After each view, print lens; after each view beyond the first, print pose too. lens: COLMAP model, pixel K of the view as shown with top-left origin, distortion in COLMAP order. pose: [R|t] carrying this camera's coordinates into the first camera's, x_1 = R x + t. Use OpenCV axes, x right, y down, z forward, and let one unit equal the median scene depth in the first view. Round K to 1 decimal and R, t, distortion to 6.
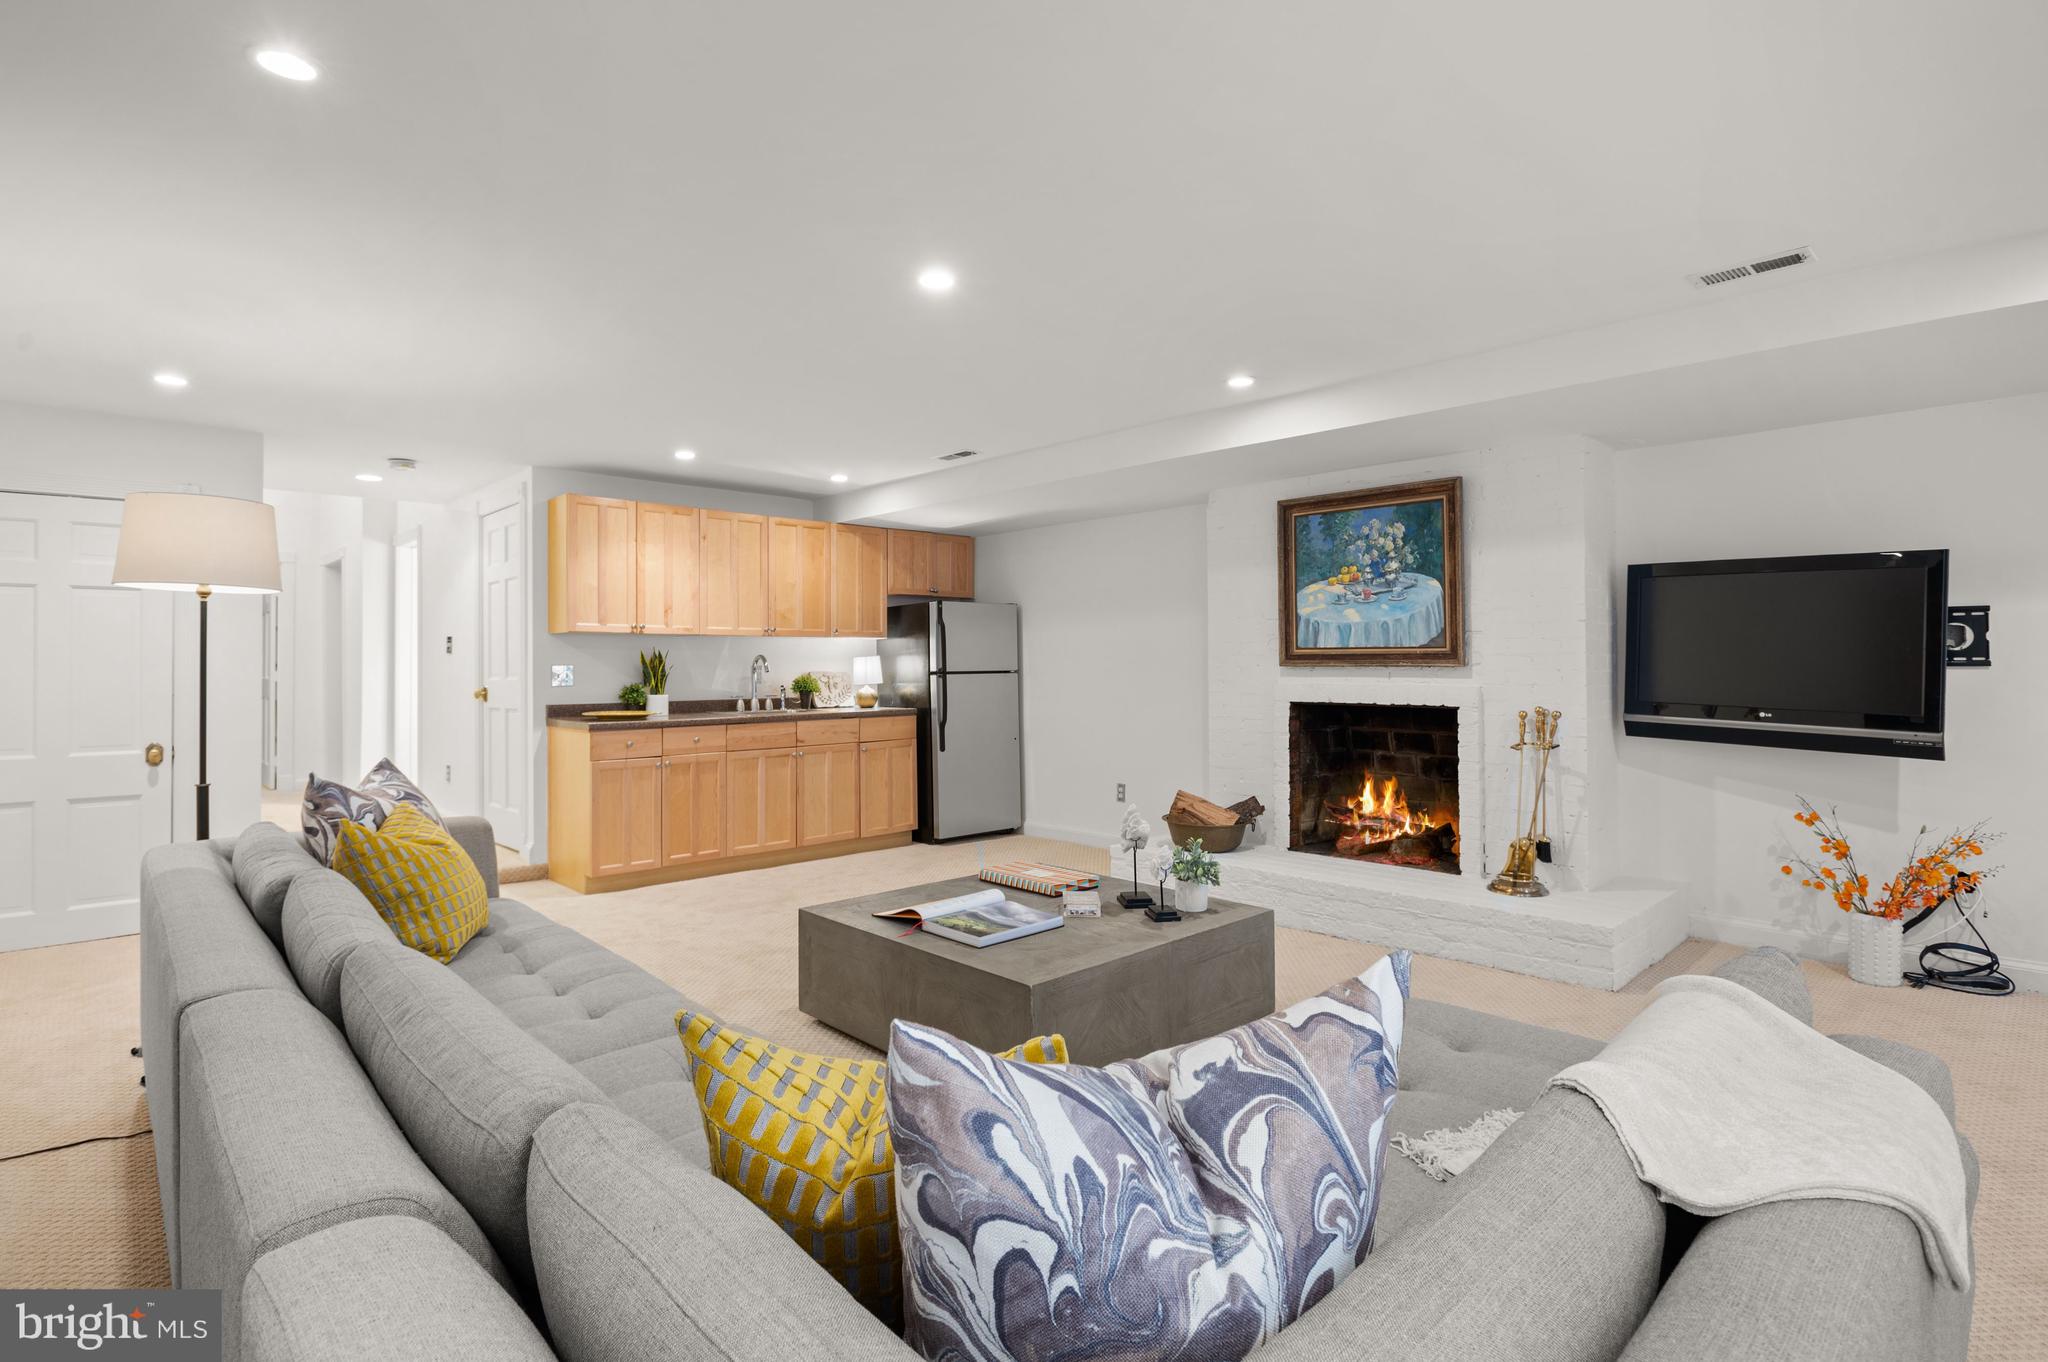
lens RADIAL K [[990.3, 0, 1024.6], [0, 990.3, 665.8], [0, 0, 1]] dist [-0.004424, -0.000232]
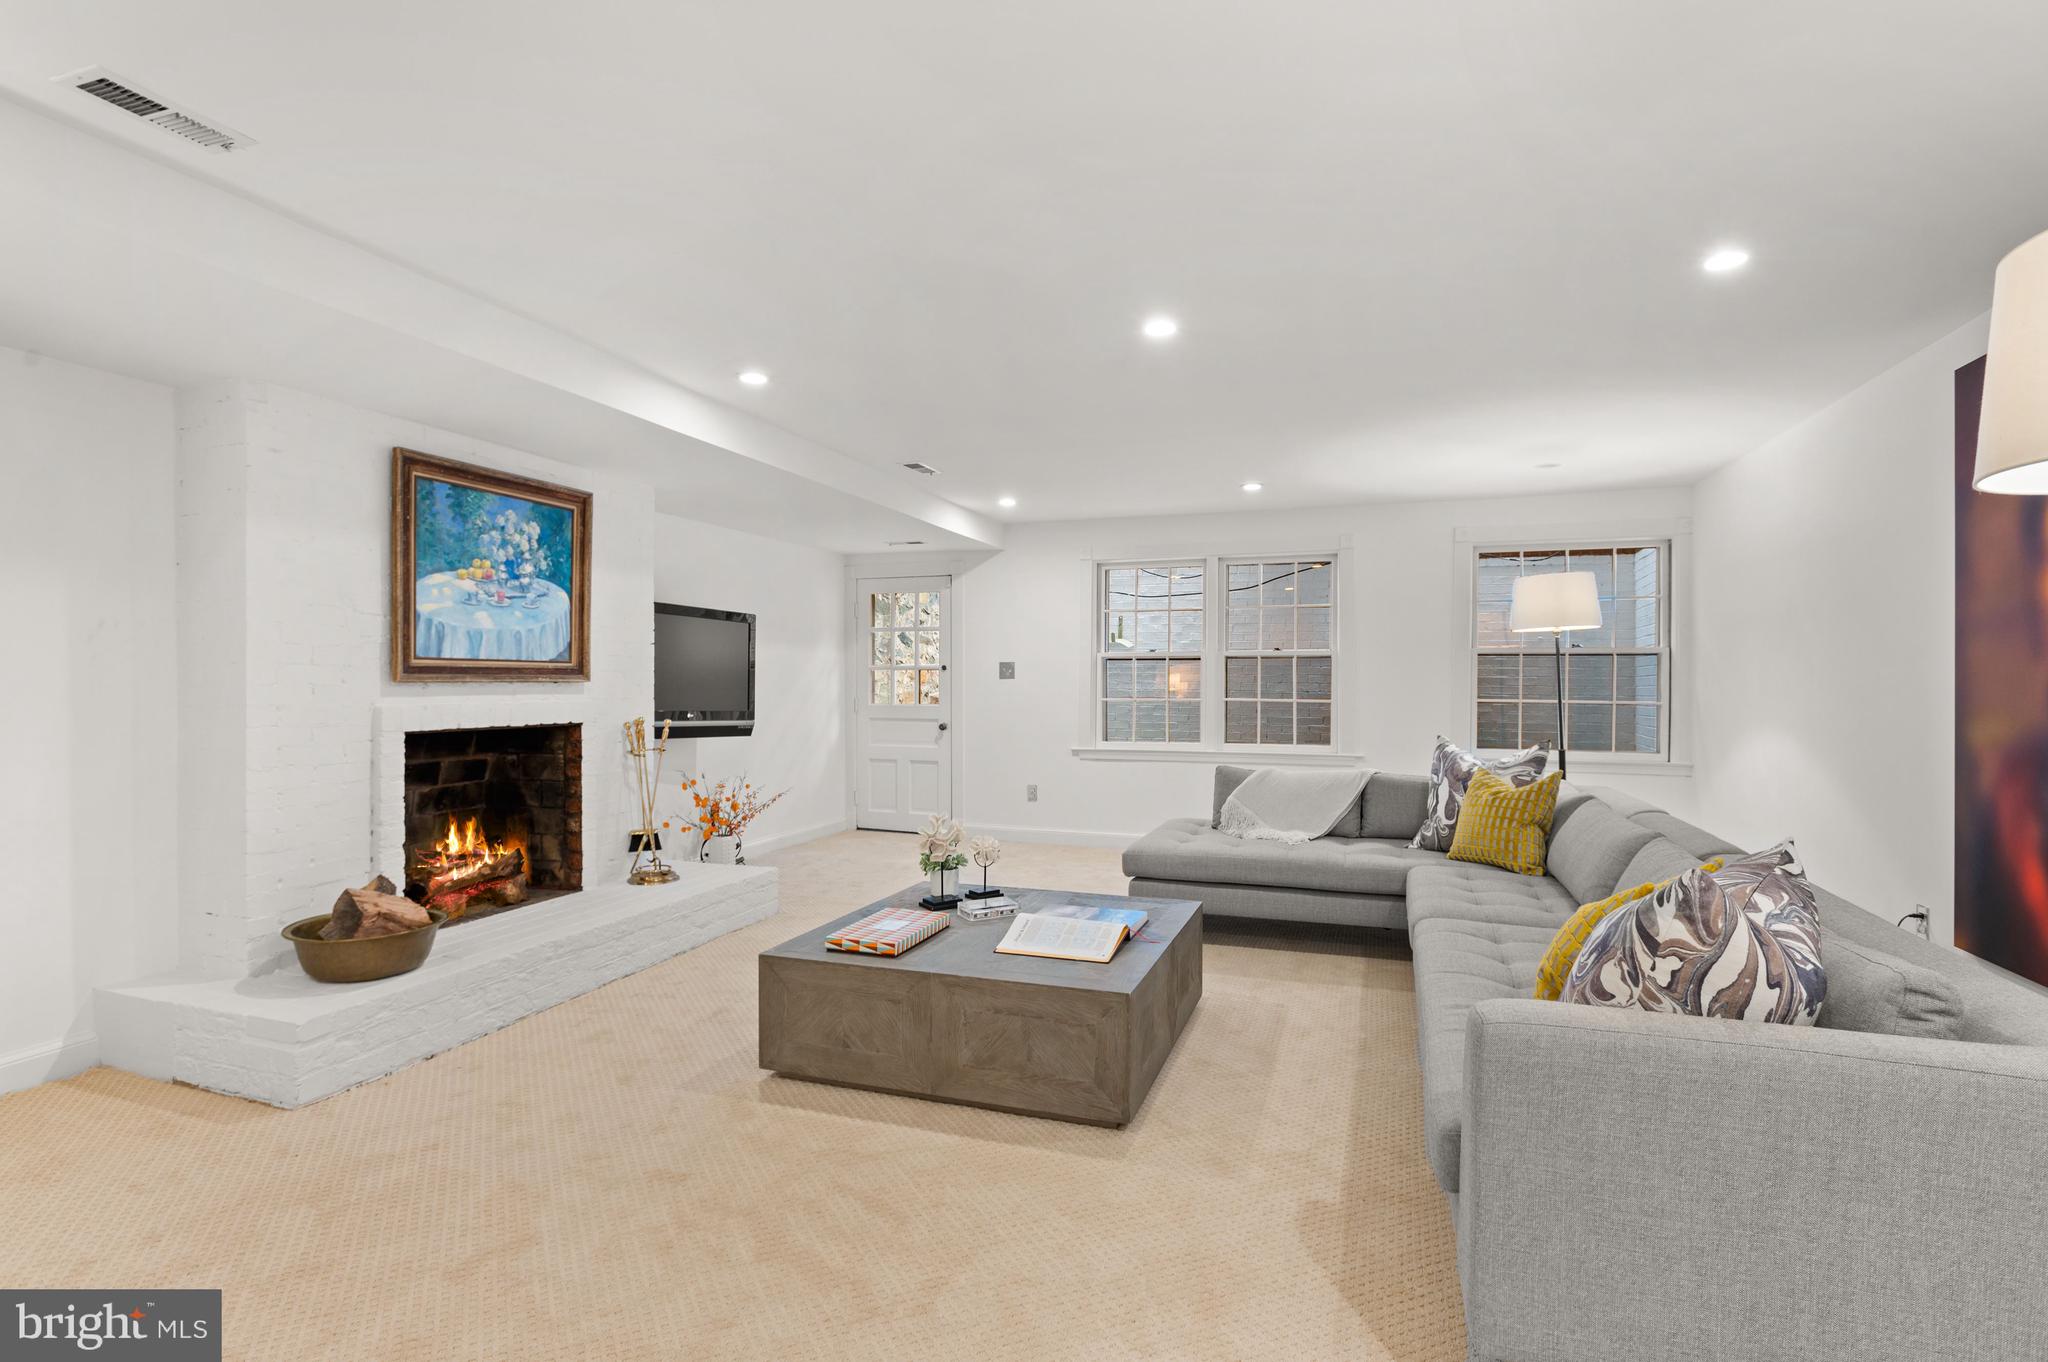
lens RADIAL K [[990.3, 0, 1026.0], [0, 990.3, 688.2], [0, 0, 1]] dist [-0.004424, -0.000232]
pose [[-0.446972, -0.014534, 0.894430, -0.615232], [-0.011002, 0.999882, 0.010750, -0.008359], [-0.894480, -0.005036, -0.447079, 0.984278]]
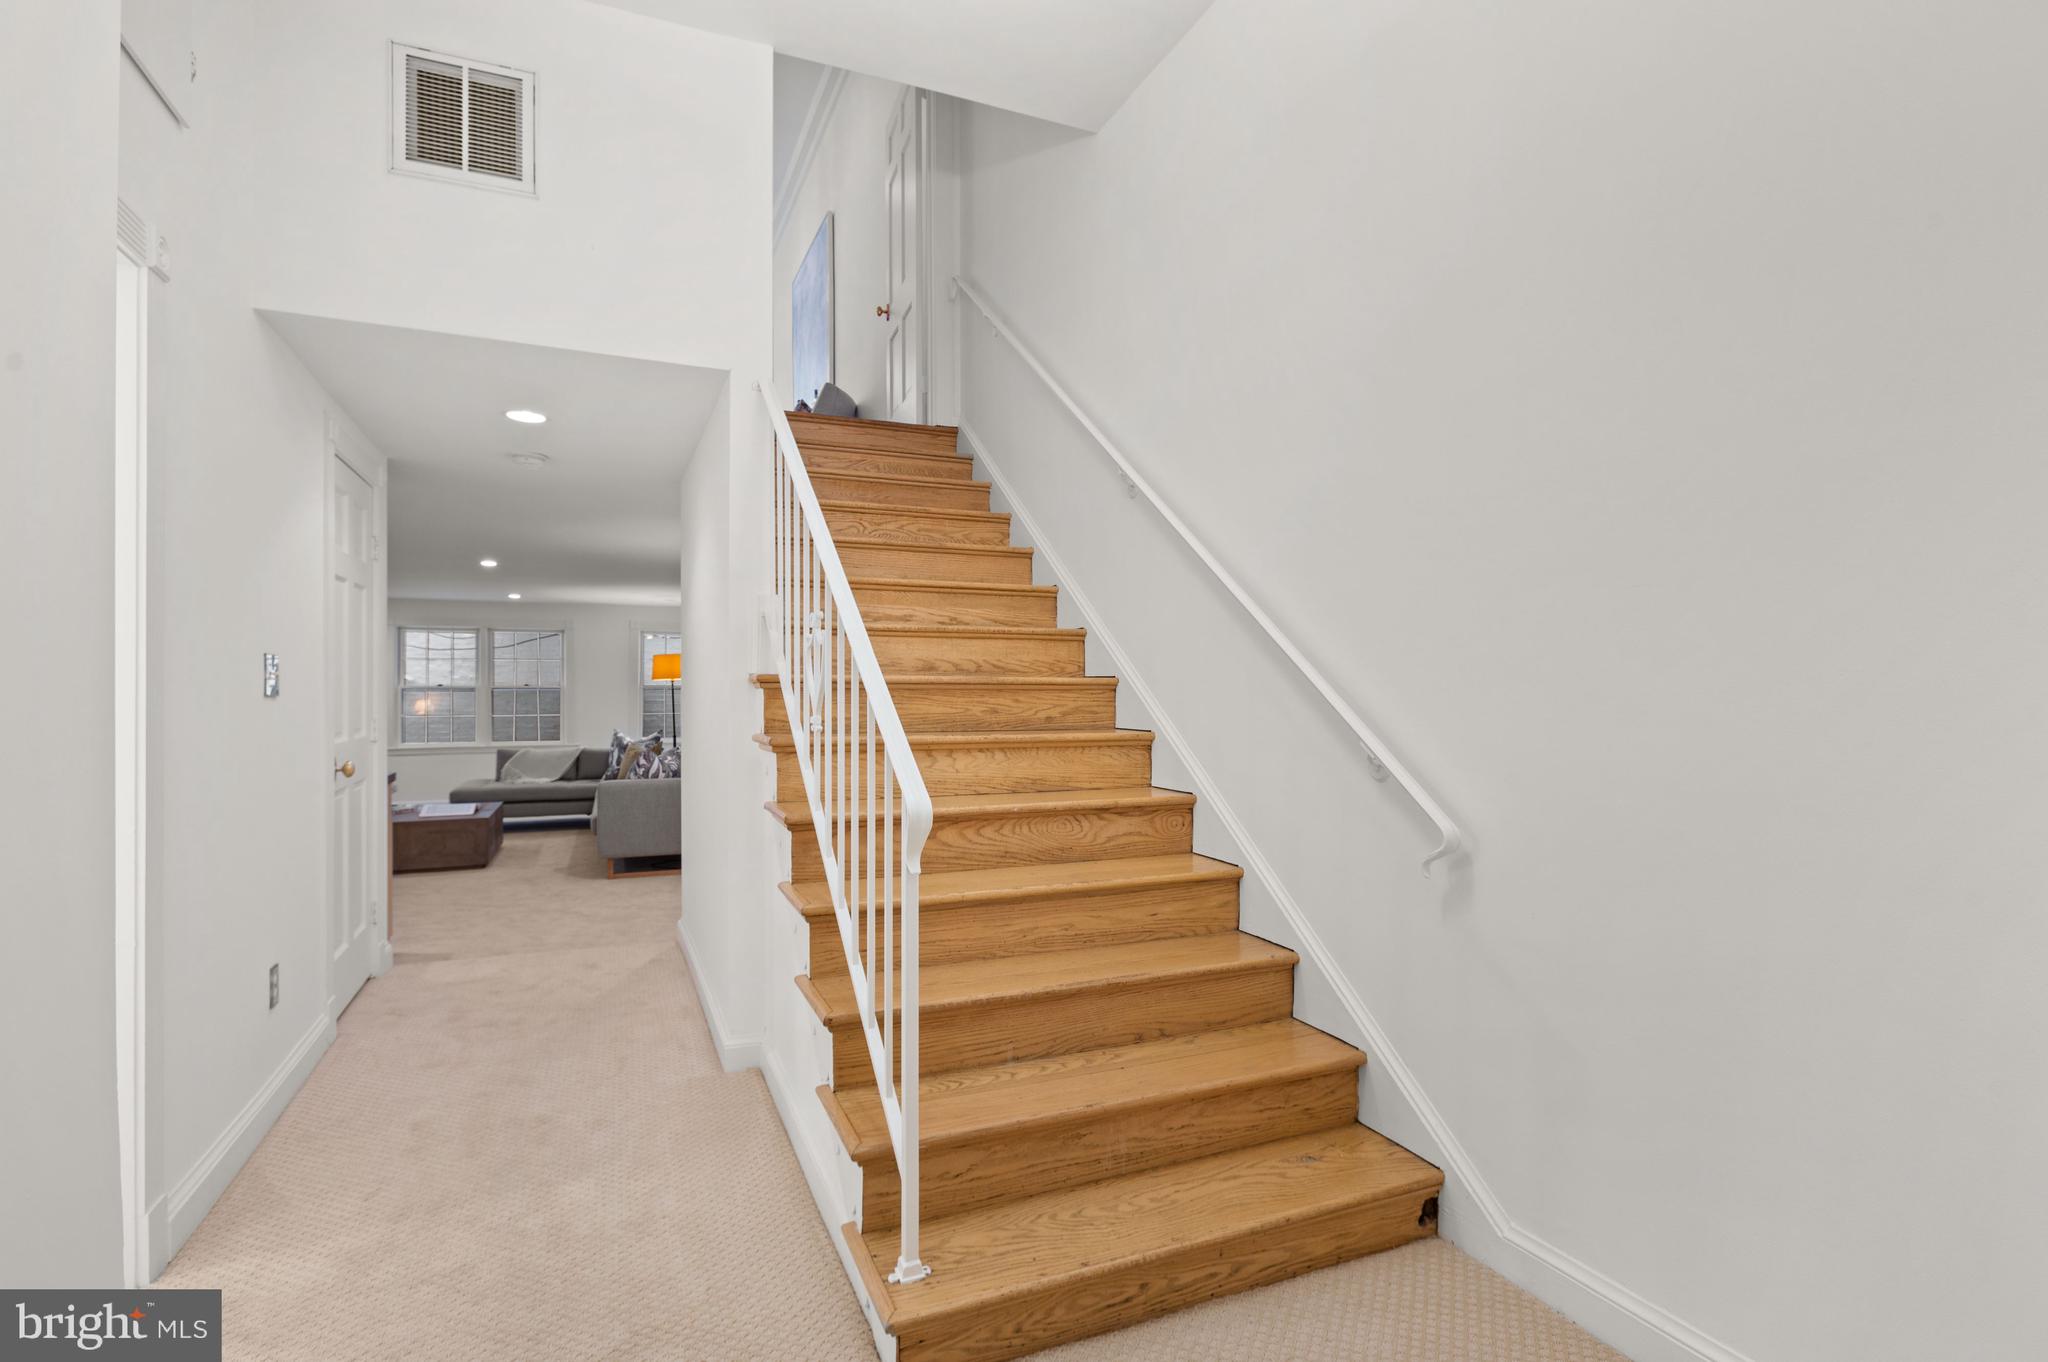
lens RADIAL K [[990.3, 0, 1027.5], [0, 990.3, 687.9], [0, 0, 1]] dist [-0.004424, -0.000232]
pose [[-0.934299, -0.002243, 0.356484, -1.260209], [-0.006618, 0.999917, -0.011053, -0.021002], [-0.356429, -0.012686, -0.934236, 1.608840]]
